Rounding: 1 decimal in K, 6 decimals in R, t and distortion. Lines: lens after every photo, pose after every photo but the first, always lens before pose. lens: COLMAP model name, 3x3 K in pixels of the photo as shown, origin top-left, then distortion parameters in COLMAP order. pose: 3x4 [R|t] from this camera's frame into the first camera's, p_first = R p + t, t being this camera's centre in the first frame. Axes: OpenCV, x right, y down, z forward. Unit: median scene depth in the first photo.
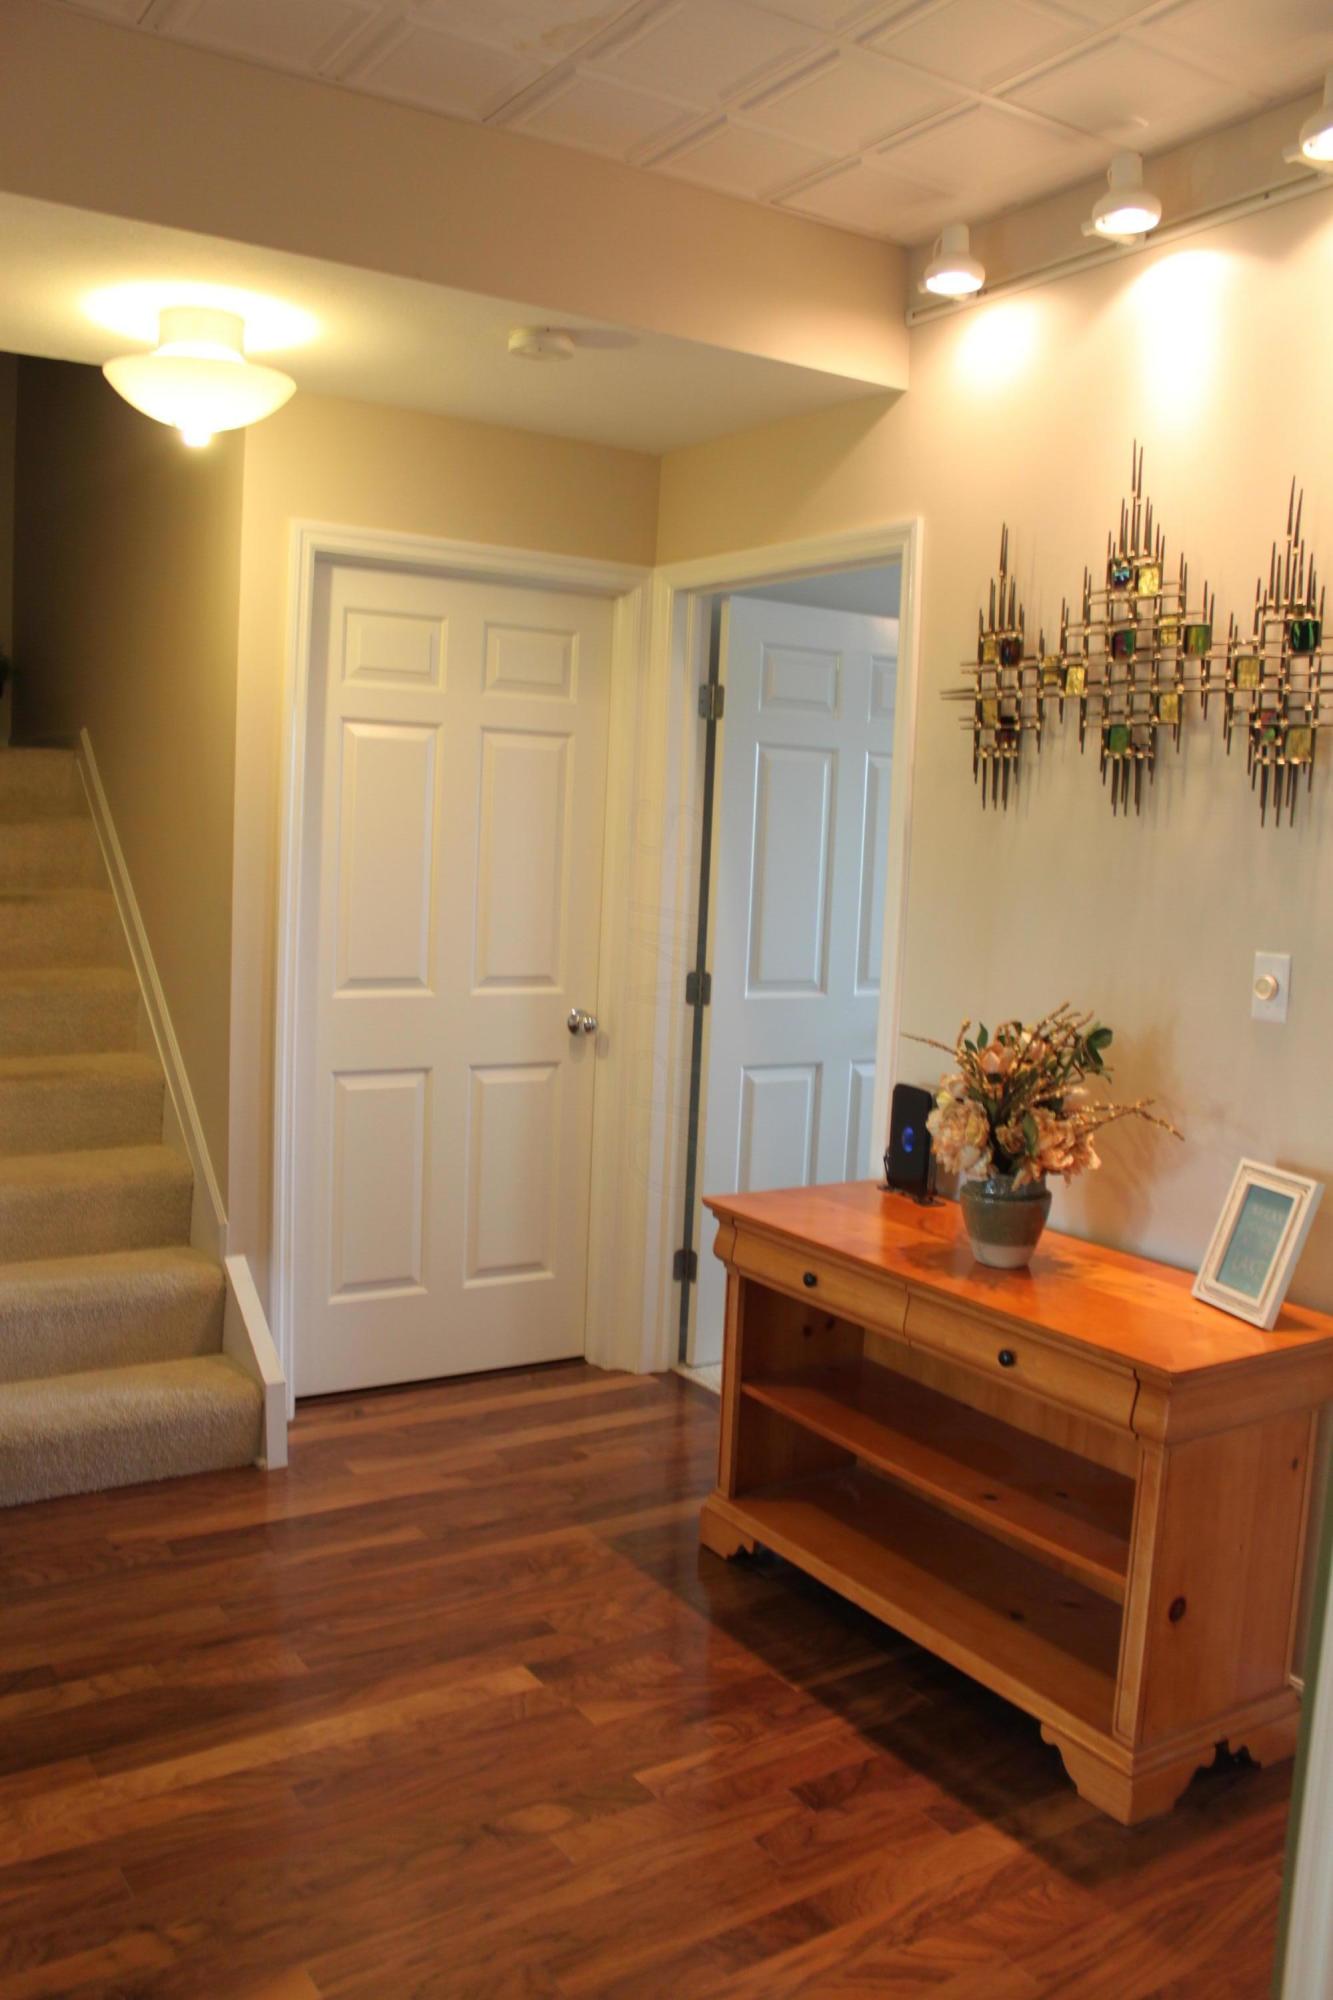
lens RADIAL K [[1654.3, 0, 645.7], [0, 1654.3, 1000.0], [0, 0, 1]] dist [-0.167769, 0.147922]
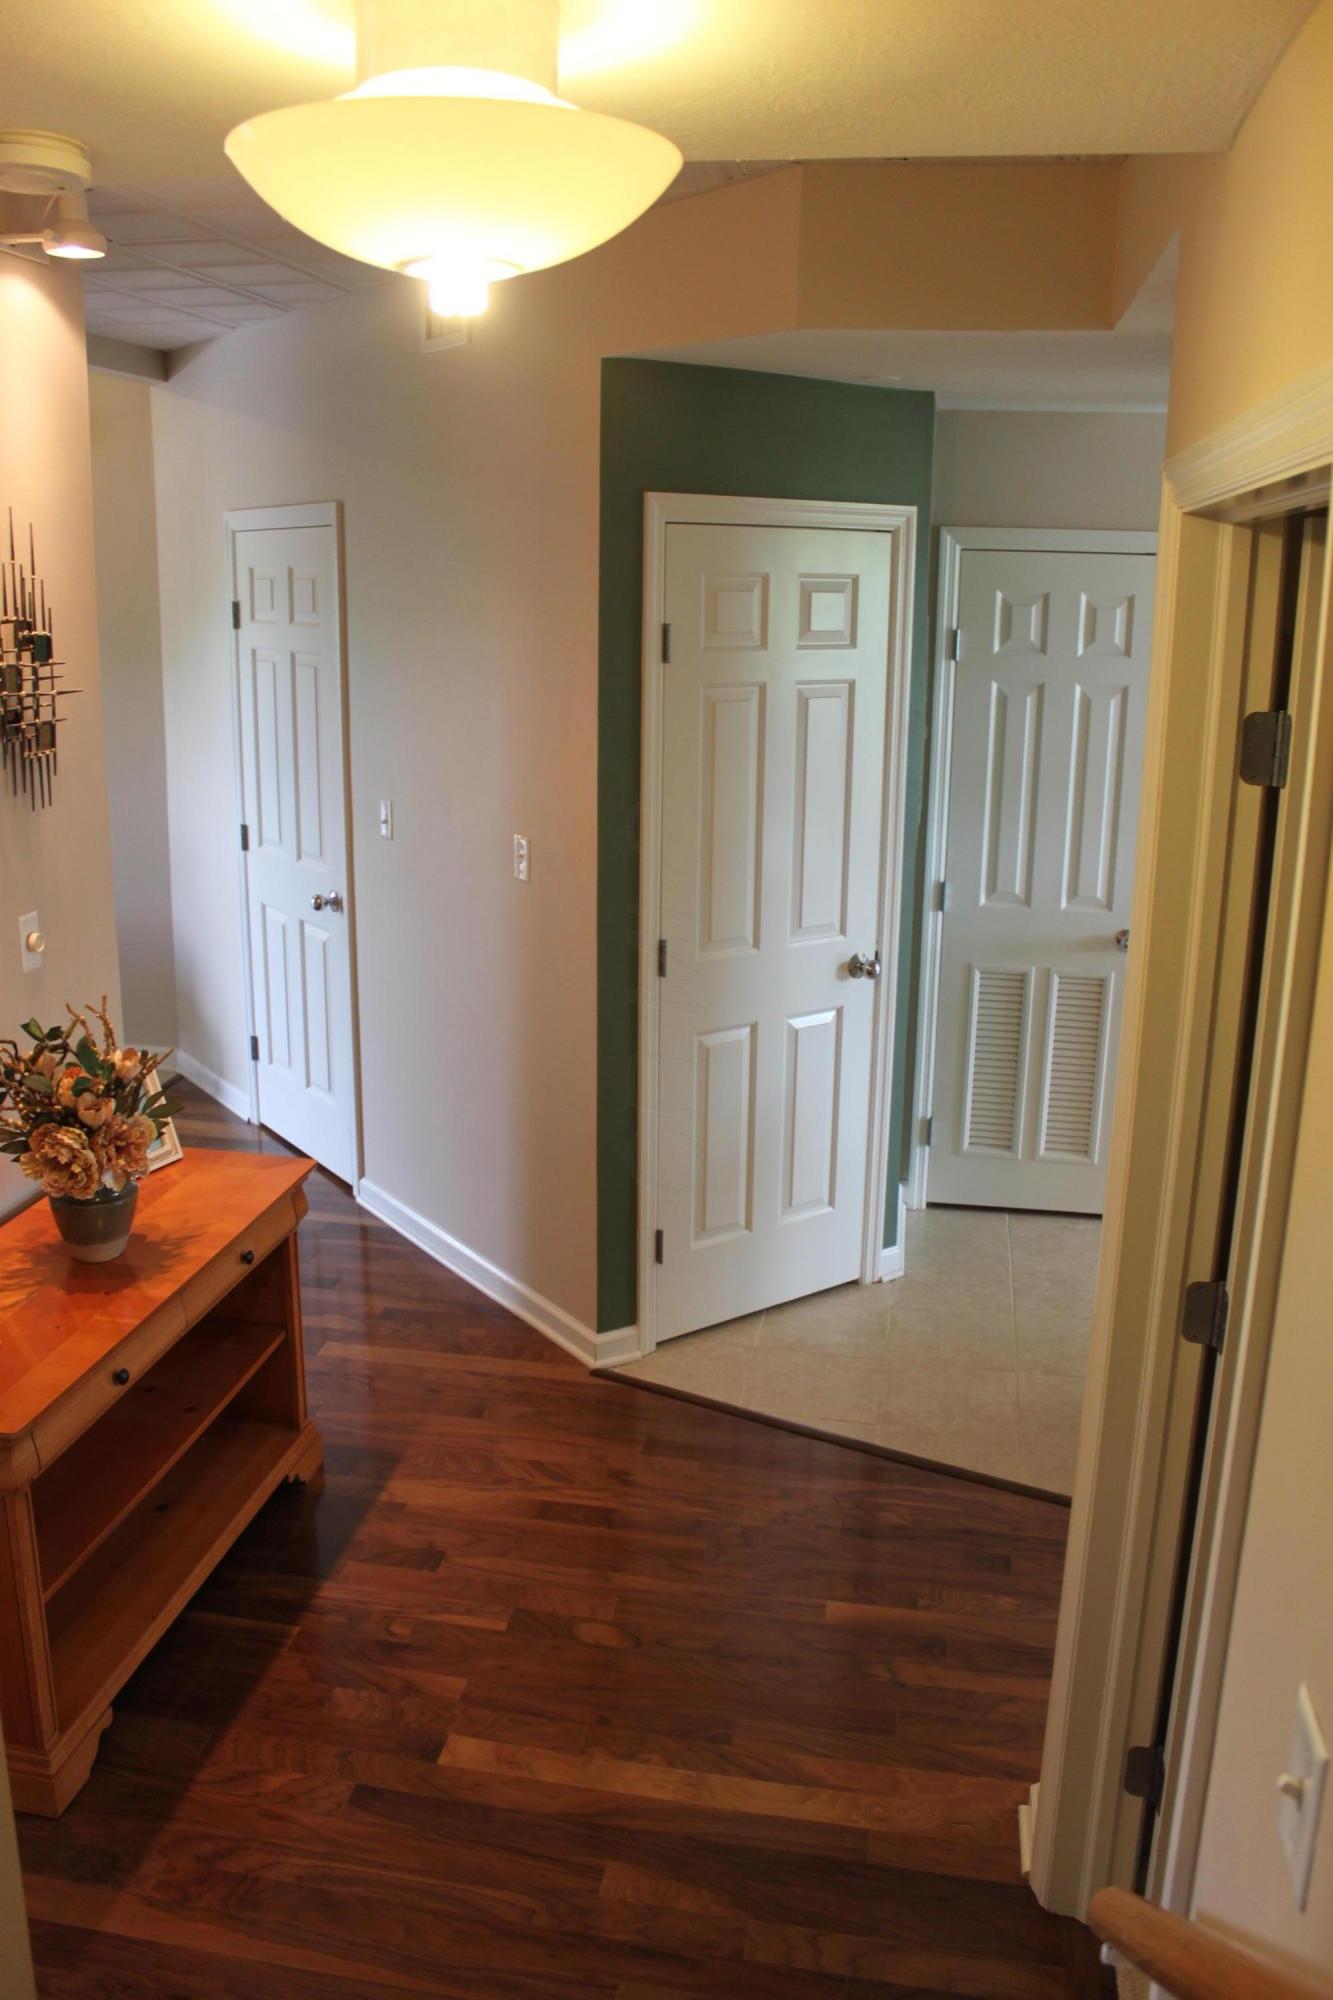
lens RADIAL K [[1654.3, 0, 645.7], [0, 1654.3, 1000.0], [0, 0, 1]] dist [-0.167769, 0.147922]
pose [[-0.729859, -0.222723, 0.646298, -0.753430], [0.021924, 0.937323, 0.347773, -0.387762], [-0.683246, 0.267994, -0.679230, 1.574084]]
